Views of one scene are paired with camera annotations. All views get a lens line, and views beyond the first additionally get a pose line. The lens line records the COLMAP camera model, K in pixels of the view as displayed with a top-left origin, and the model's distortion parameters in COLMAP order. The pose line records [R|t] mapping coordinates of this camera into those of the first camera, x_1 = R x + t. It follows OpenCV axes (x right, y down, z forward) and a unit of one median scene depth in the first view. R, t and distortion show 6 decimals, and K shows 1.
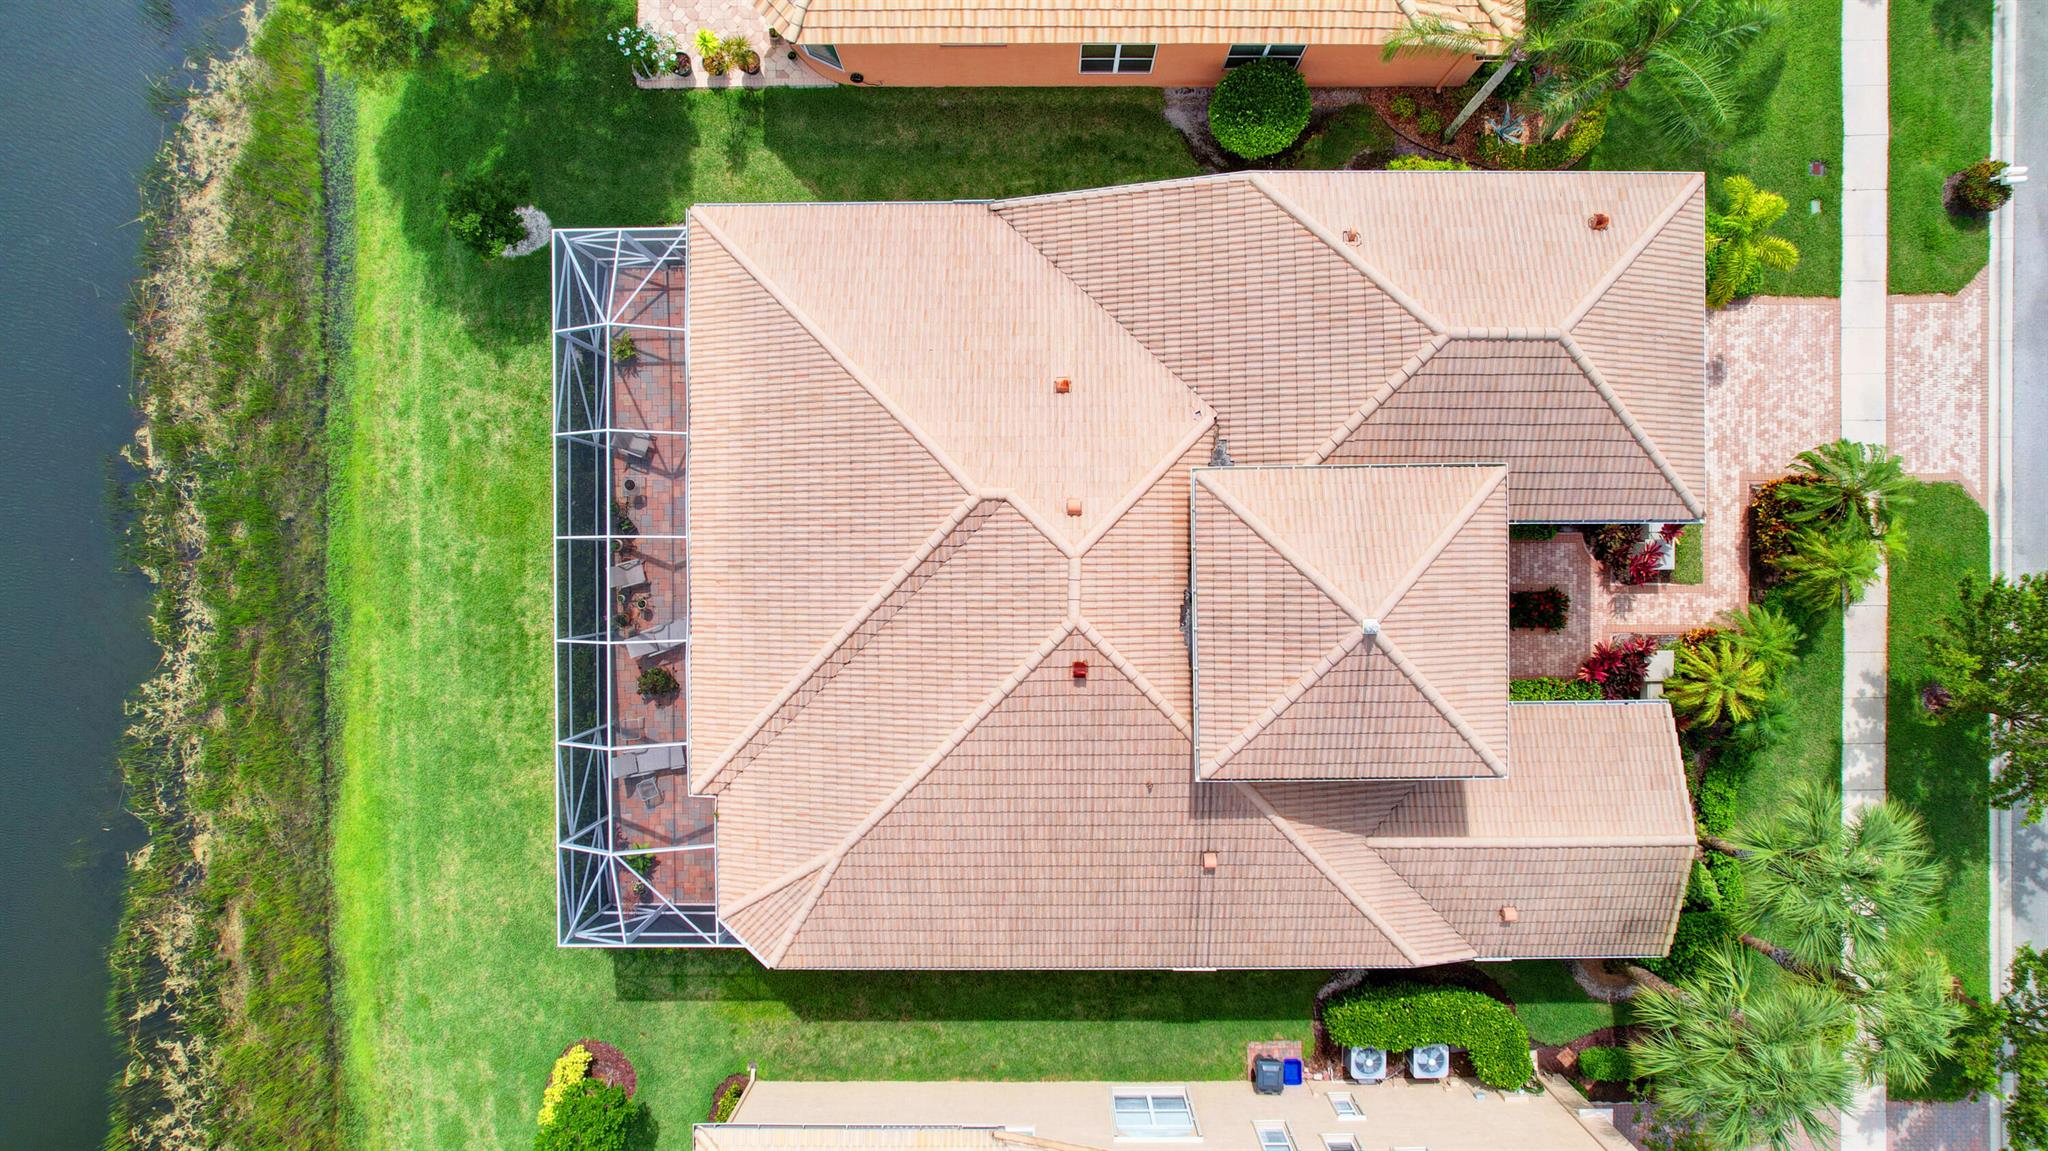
lens RADIAL K [[1317.0, 0, 1024.0], [0, 1317.0, 575.5], [0, 0, 1]] dist [-0.089020, 0.082167]
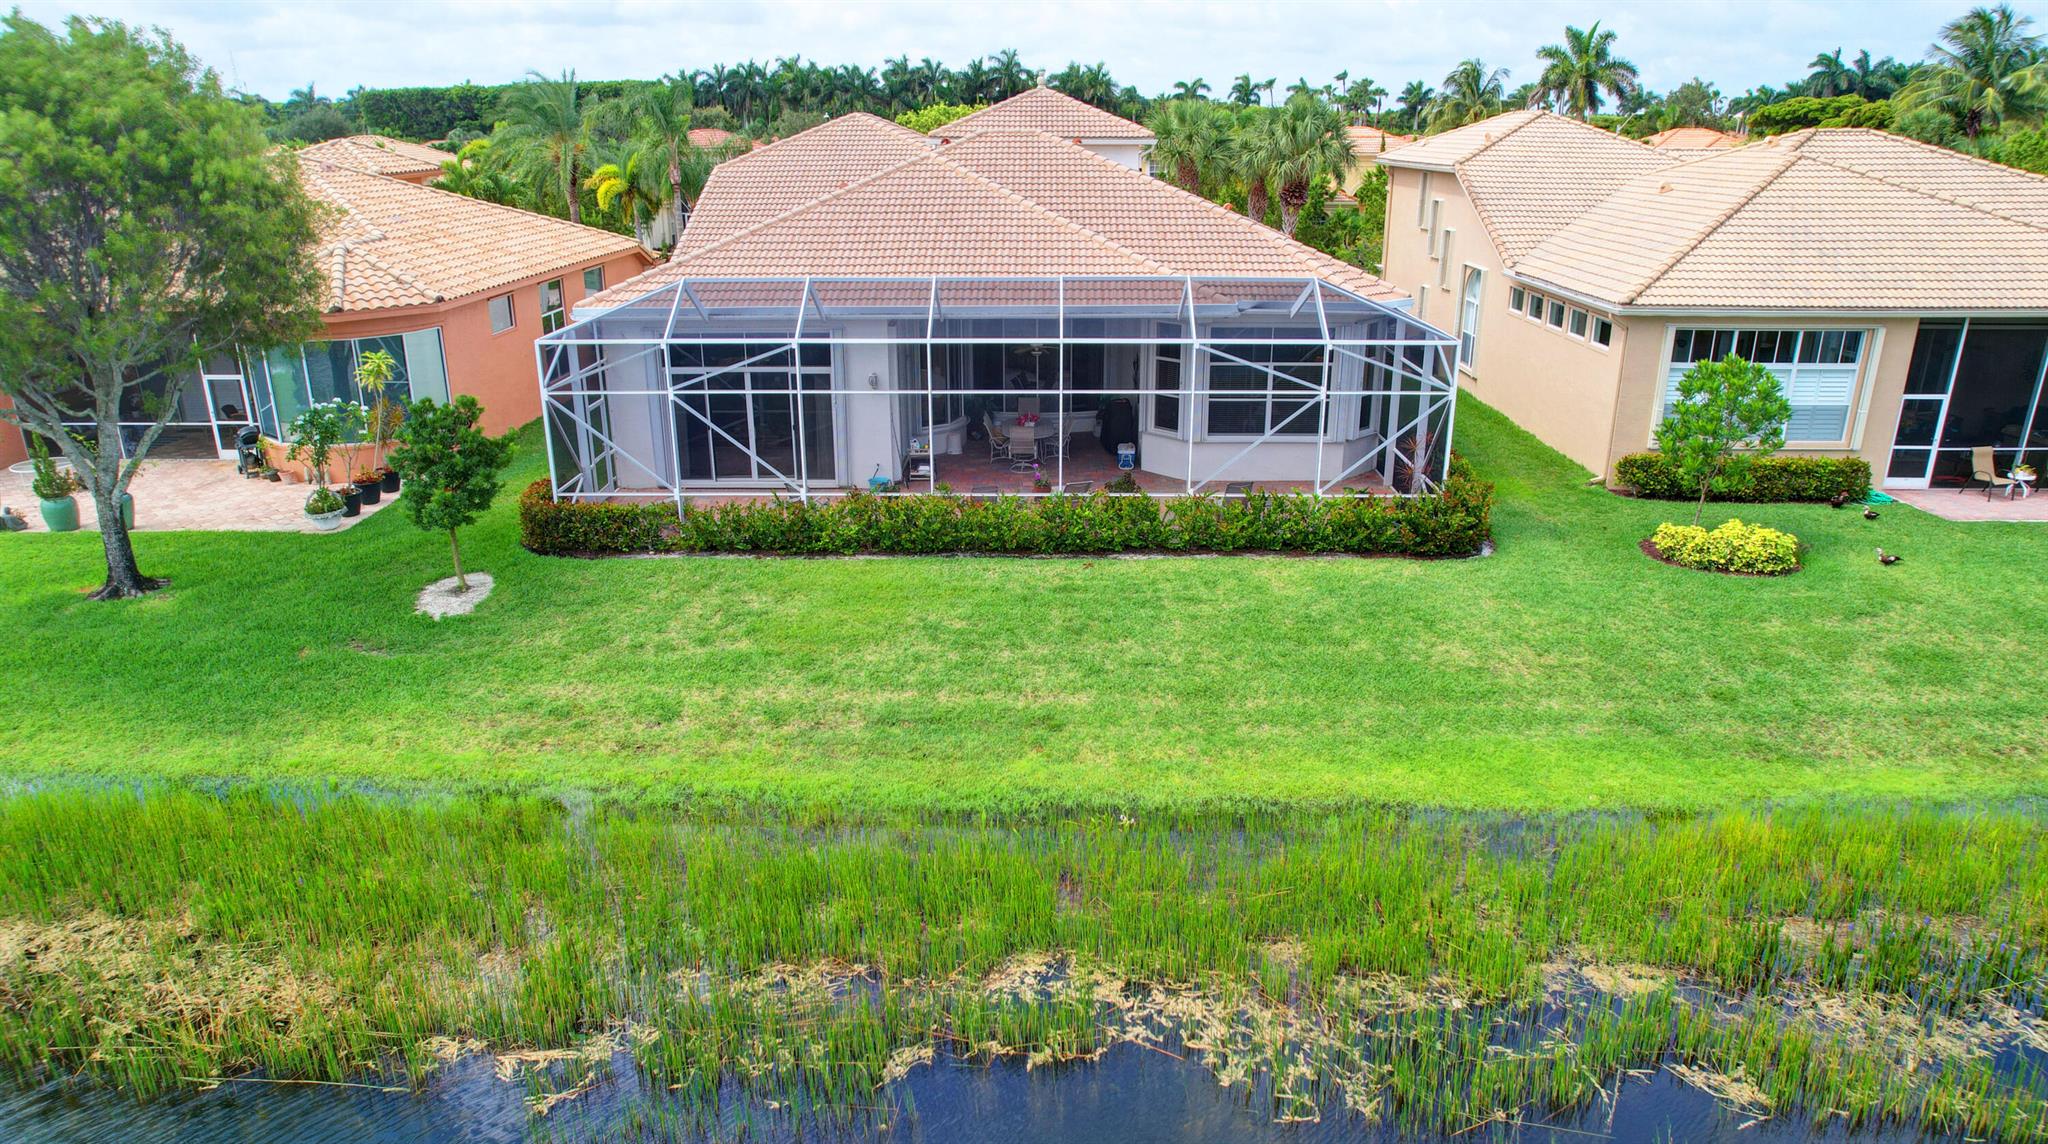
lens RADIAL K [[1280.9, 0, 1024.0], [0, 1280.9, 572.0], [0, 0, 1]] dist [-0.084656, 0.070608]
pose [[0.022092, -0.331360, 0.943246, -0.961304], [0.999701, -0.002602, -0.024328, 0.039987], [0.010516, 0.943501, 0.331204, 0.757267]]
